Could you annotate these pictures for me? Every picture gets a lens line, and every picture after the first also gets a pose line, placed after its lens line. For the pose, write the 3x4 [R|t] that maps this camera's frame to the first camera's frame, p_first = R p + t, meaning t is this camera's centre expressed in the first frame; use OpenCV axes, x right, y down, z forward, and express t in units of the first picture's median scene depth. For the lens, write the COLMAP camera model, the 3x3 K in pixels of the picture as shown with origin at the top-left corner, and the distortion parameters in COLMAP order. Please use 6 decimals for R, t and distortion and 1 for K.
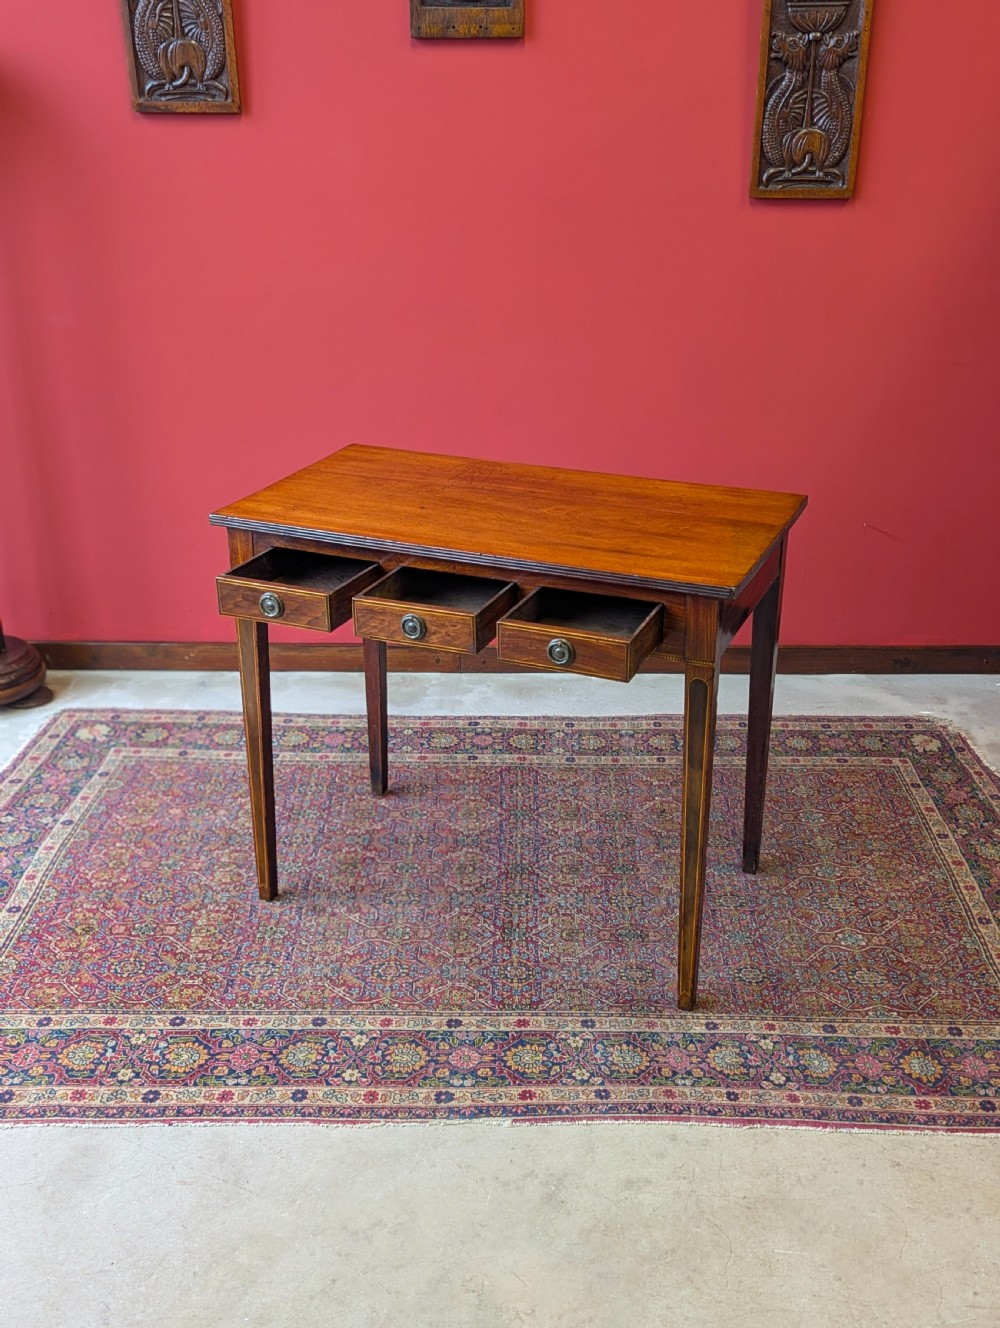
lens RADIAL K [[1384.4, 0, 500.1], [0, 1384.4, 656.9], [0, 0, 1]] dist [0.064655, -0.033608]
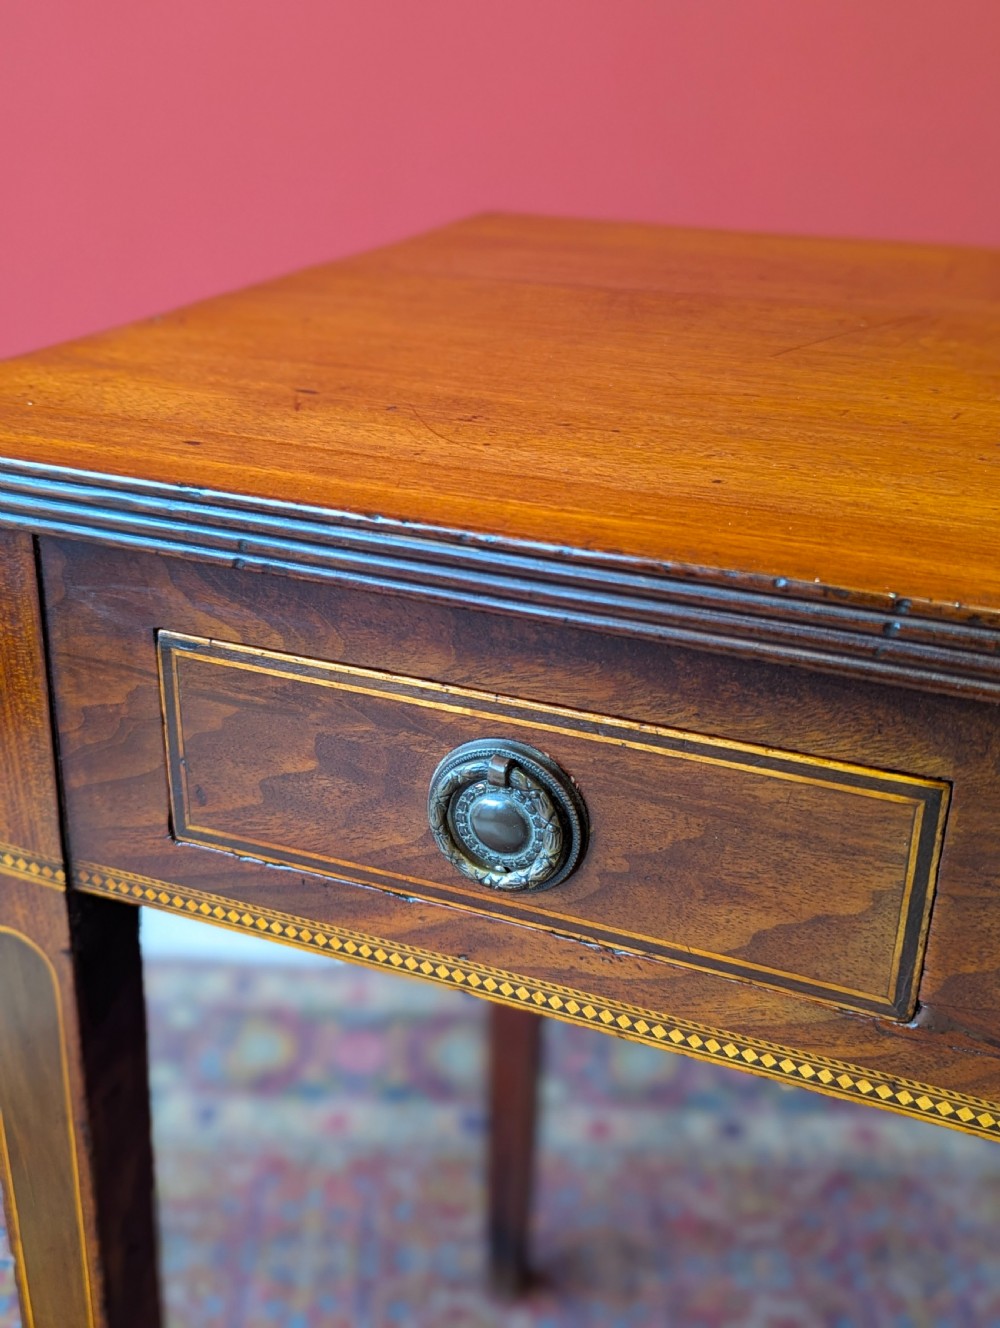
lens RADIAL K [[1445.9, 0, 492.2], [0, 1445.9, 664.1], [0, 0, 1]] dist [0.066517, -0.141783]
pose [[0.999760, 0.013107, 0.017575, -0.120272], [-0.013292, 0.999857, 0.010484, -0.072625], [-0.017435, -0.010715, 0.999791, 0.777475]]
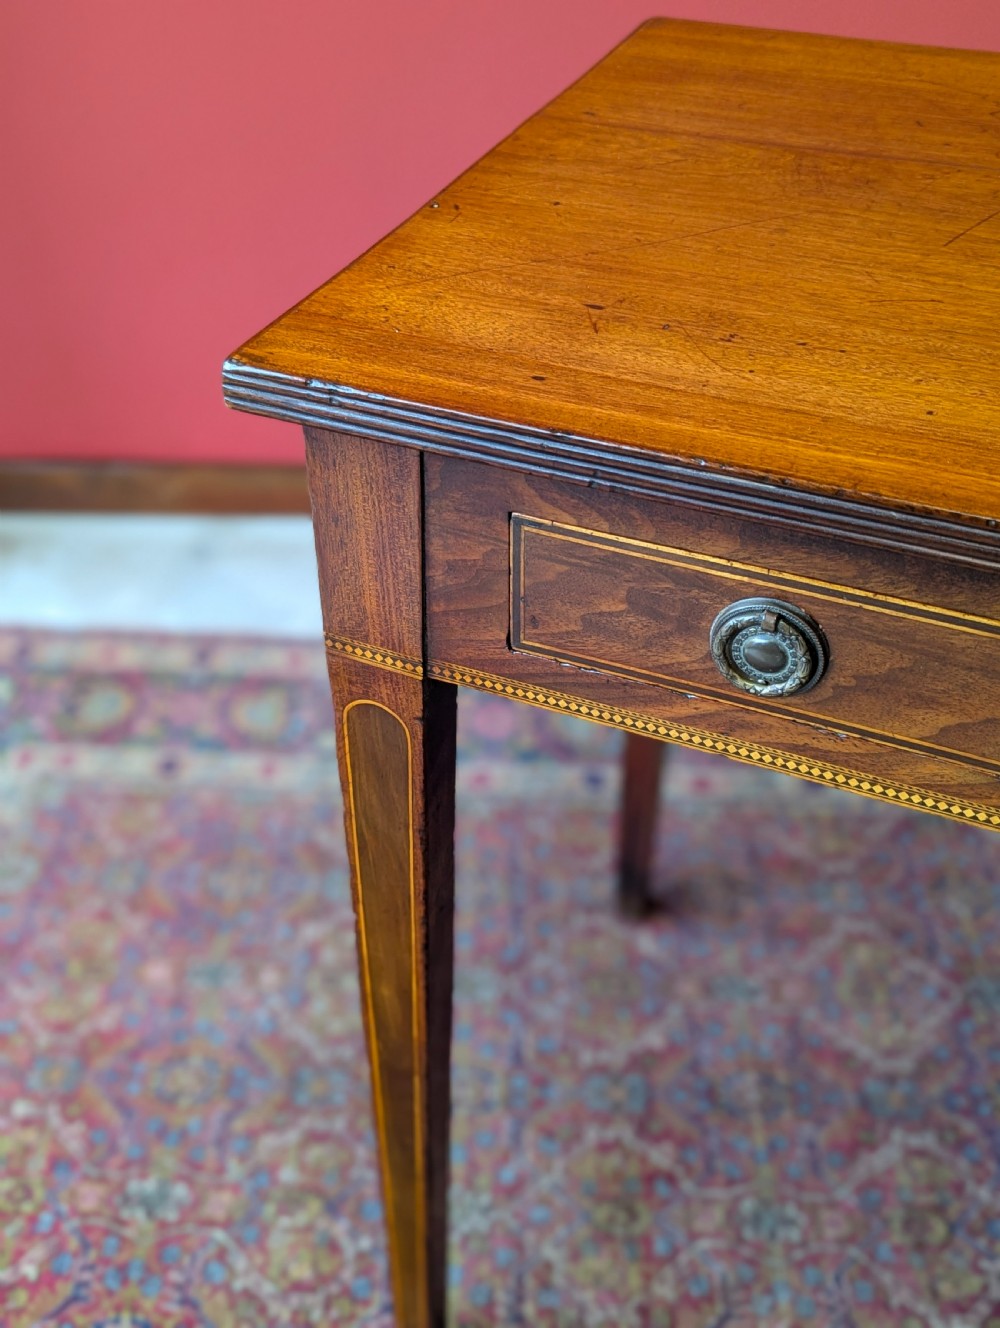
lens RADIAL K [[1425.4, 0, 494.7], [0, 1425.4, 641.1], [0, 0, 1]] dist [0.031704, -0.030130]
pose [[0.999984, -0.002475, -0.005127, -0.154415], [0.003639, 0.970393, 0.241503, -0.106532], [0.004377, -0.241517, 0.970387, 0.722793]]
